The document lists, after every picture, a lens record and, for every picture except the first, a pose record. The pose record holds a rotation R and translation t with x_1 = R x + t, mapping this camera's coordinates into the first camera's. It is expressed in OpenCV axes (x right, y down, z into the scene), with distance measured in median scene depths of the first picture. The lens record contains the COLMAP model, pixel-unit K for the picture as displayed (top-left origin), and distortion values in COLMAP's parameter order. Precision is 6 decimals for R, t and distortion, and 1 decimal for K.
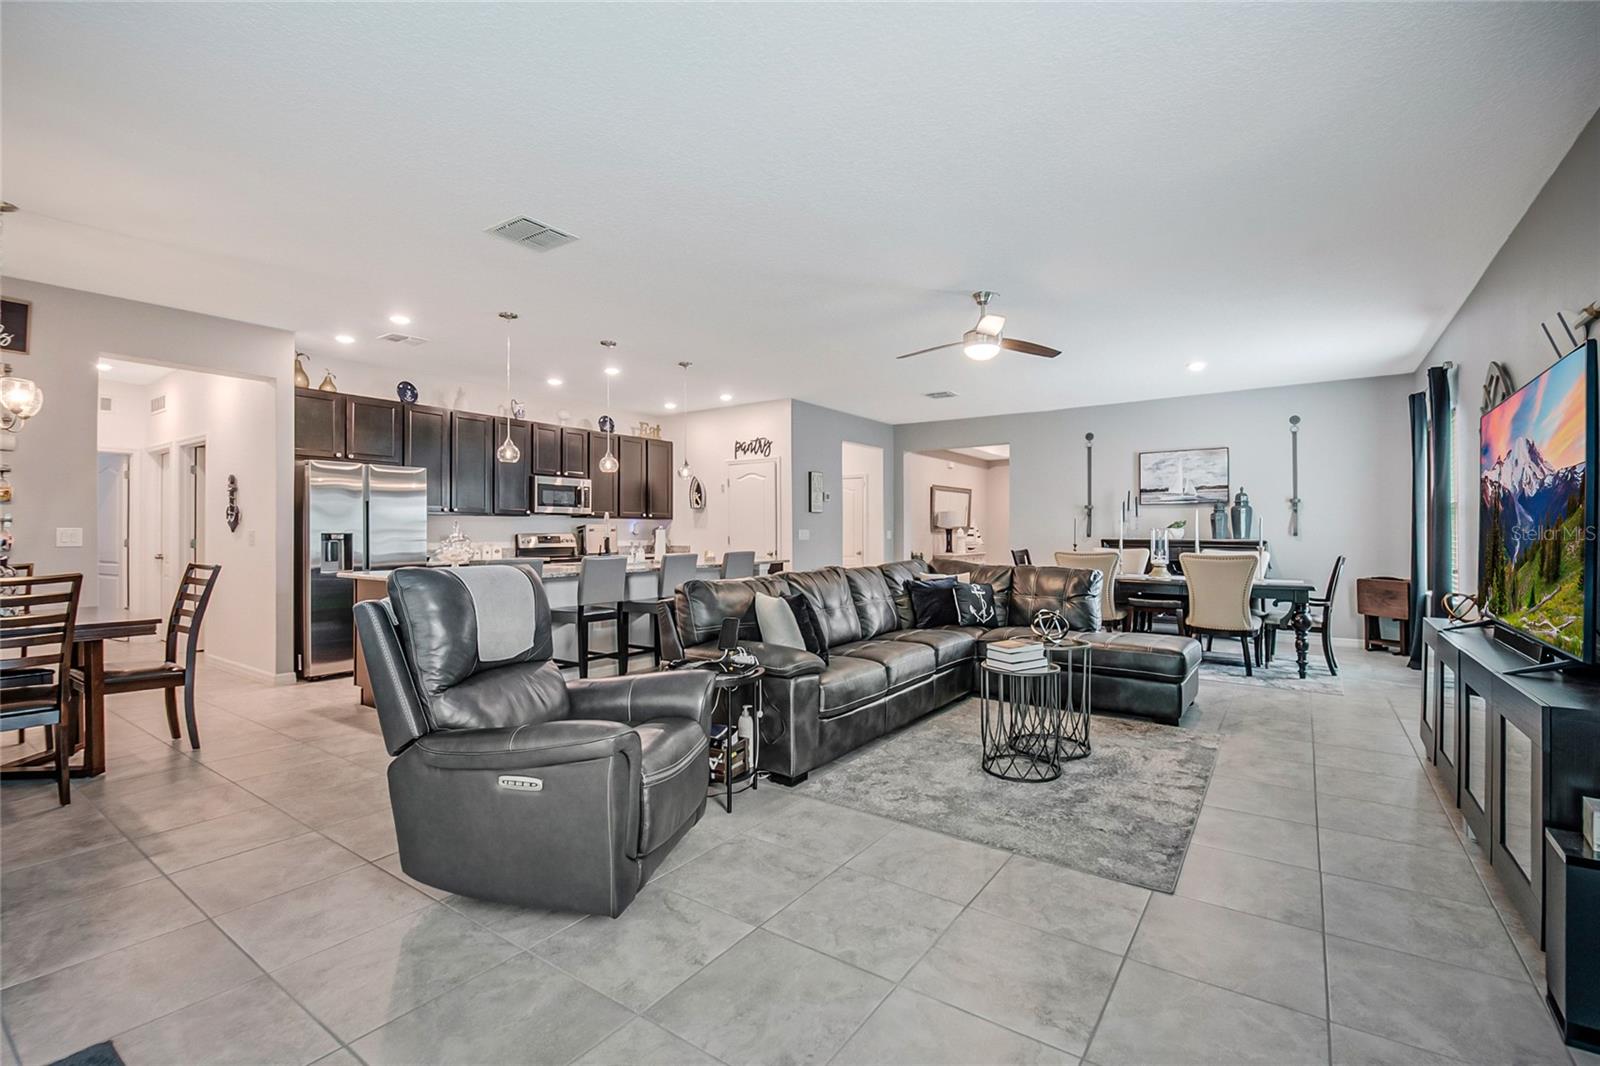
lens RADIAL K [[703.4, 0, 804.6], [0, 703.4, 530.5], [0, 0, 1]] dist [0.009949, -0.015550]
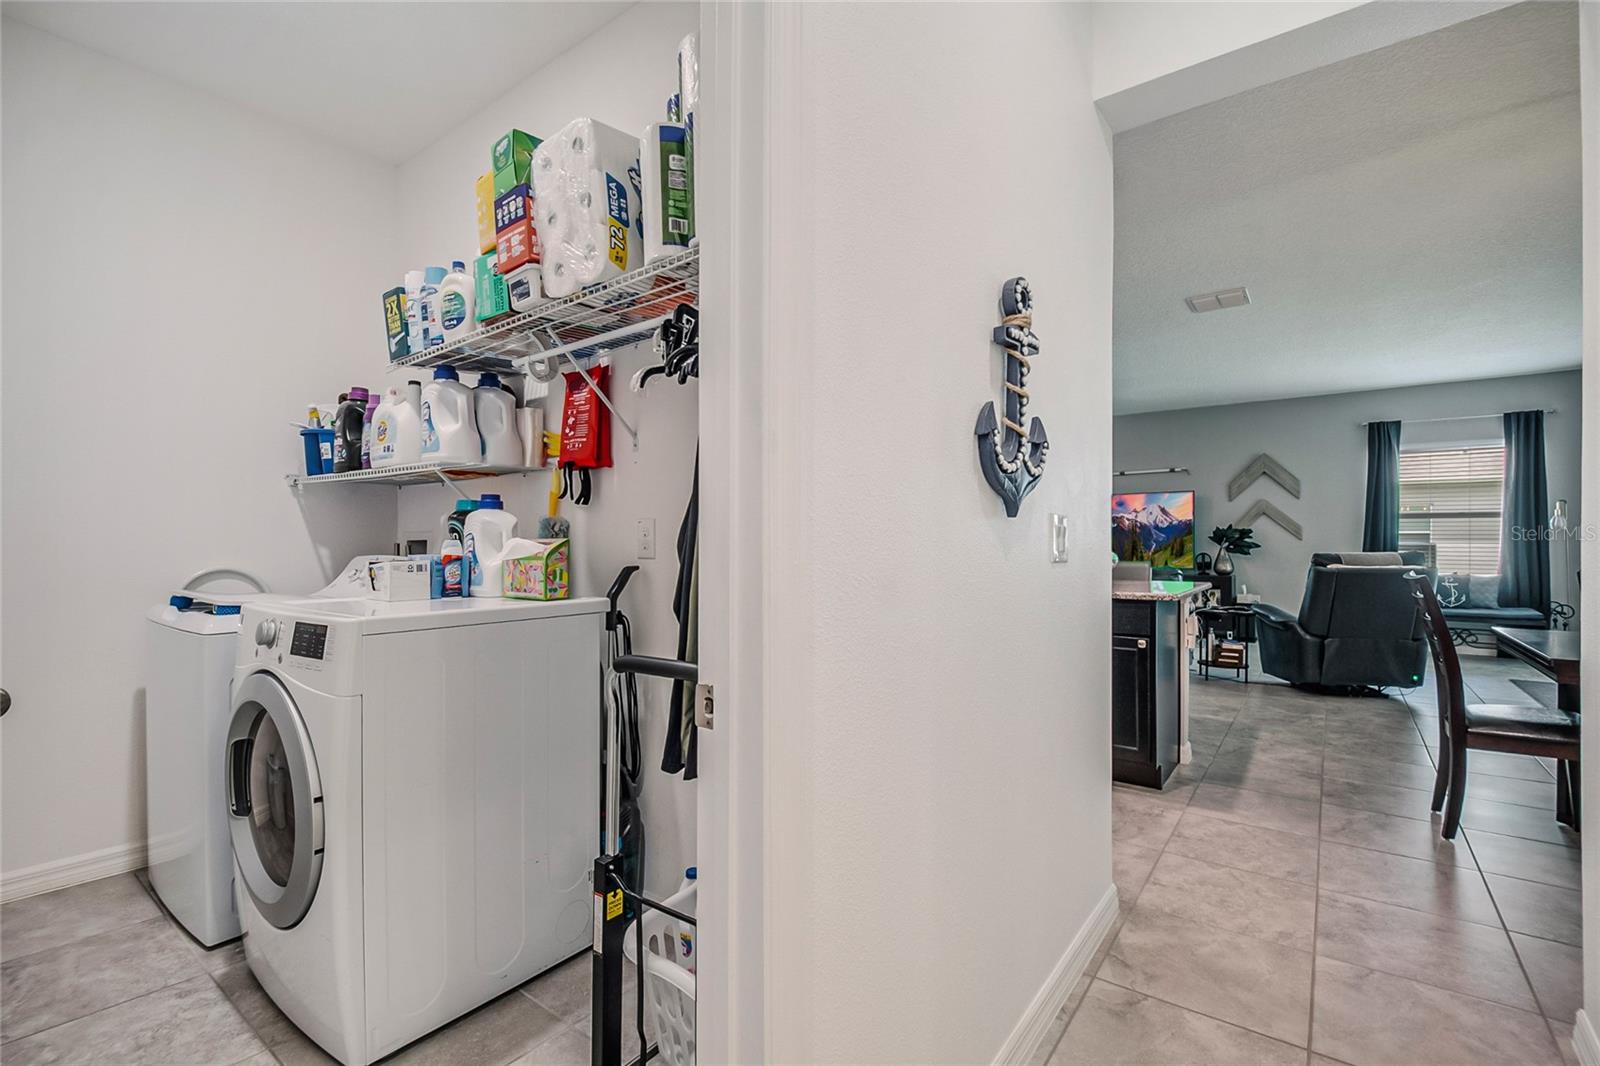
lens RADIAL K [[703.4, 0, 804.2], [0, 703.4, 544.4], [0, 0, 1]] dist [0.009949, -0.015550]
pose [[0.035233, -0.007832, 0.999348, -0.793208], [-0.007350, 0.999940, 0.008096, 0.007867], [-0.999352, -0.007631, 0.035173, 0.799155]]
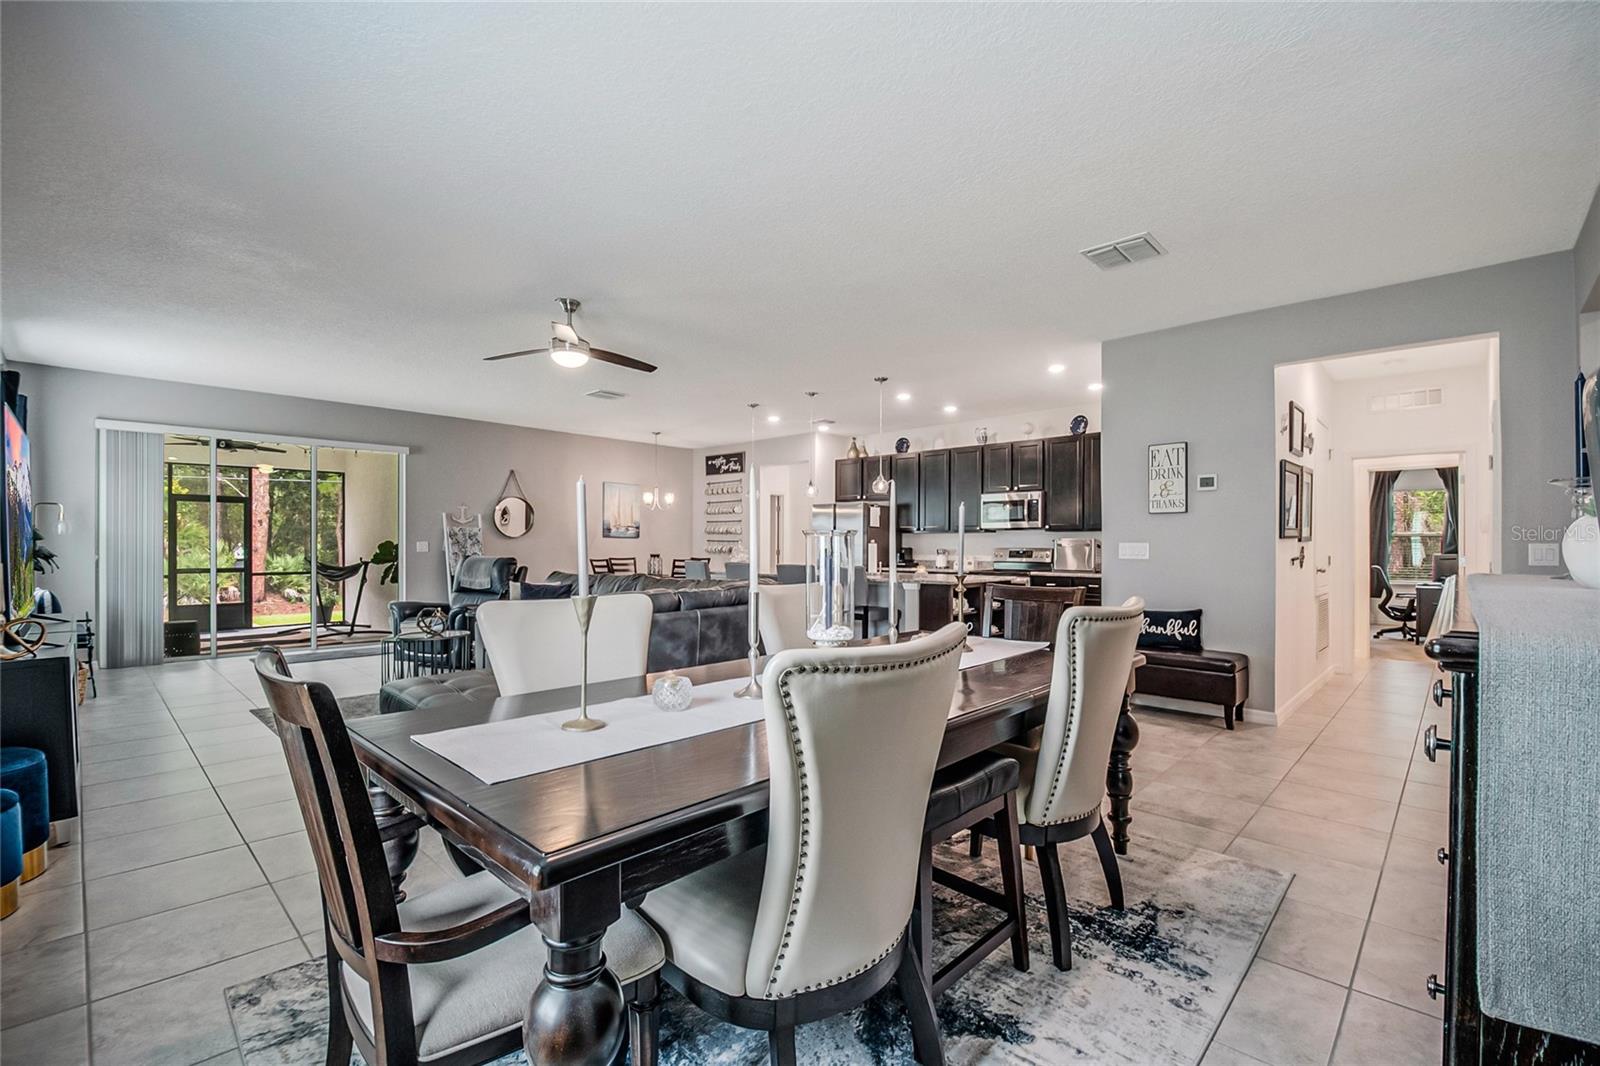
lens RADIAL K [[703.4, 0, 814.1], [0, 703.4, 547.2], [0, 0, 1]] dist [0.009949, -0.015550]
pose [[-0.139472, -0.000365, -0.990226, 0.709232], [-0.002312, 0.999997, -0.000043, 0.003759], [0.990223, 0.002284, -0.139472, 0.875134]]
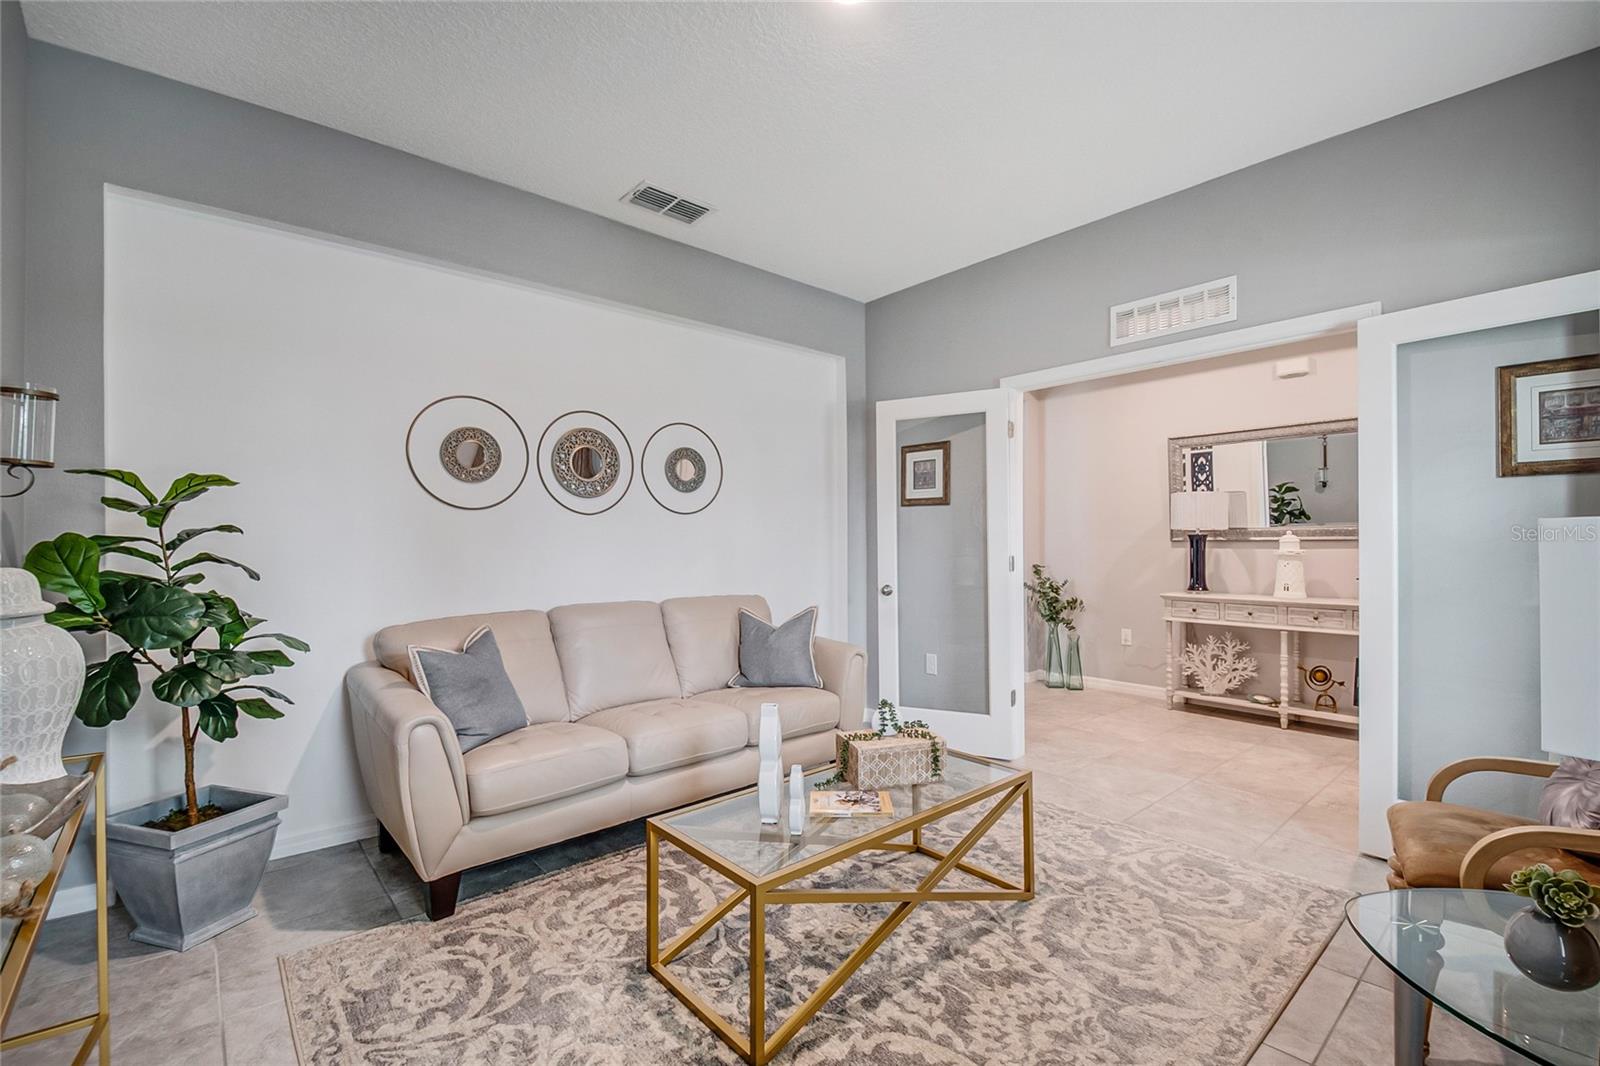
lens RADIAL K [[703.4, 0, 803.0], [0, 703.4, 534.0], [0, 0, 1]] dist [0.009949, -0.015550]
pose [[-0.255245, -0.013799, -0.966778, 1.000260], [-0.000585, 0.999900, -0.014118, 0.005587], [0.966876, -0.003038, -0.255228, 1.290273]]
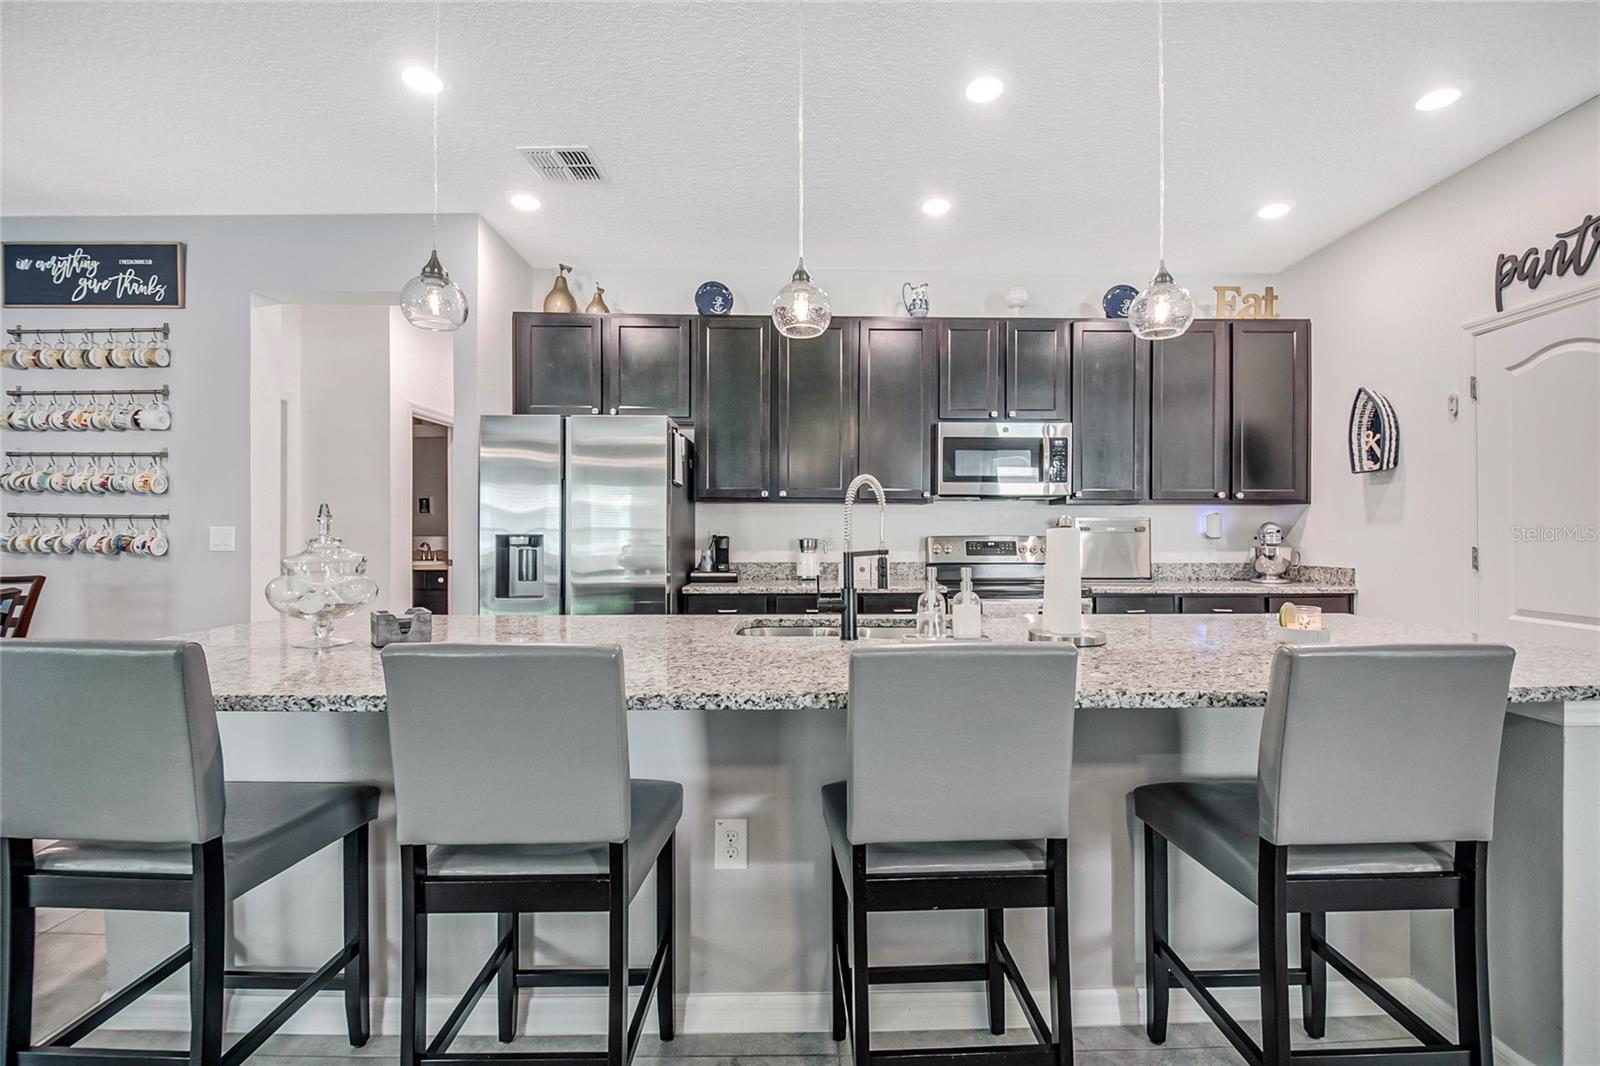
lens RADIAL K [[703.4, 0, 813.5], [0, 703.4, 532.3], [0, 0, 1]] dist [0.009949, -0.015550]
pose [[0.586949, 0.002563, -0.809620, -0.024732], [-0.000511, 0.999996, 0.002796, 0.000449], [0.809624, -0.001228, 0.586947, 0.614539]]
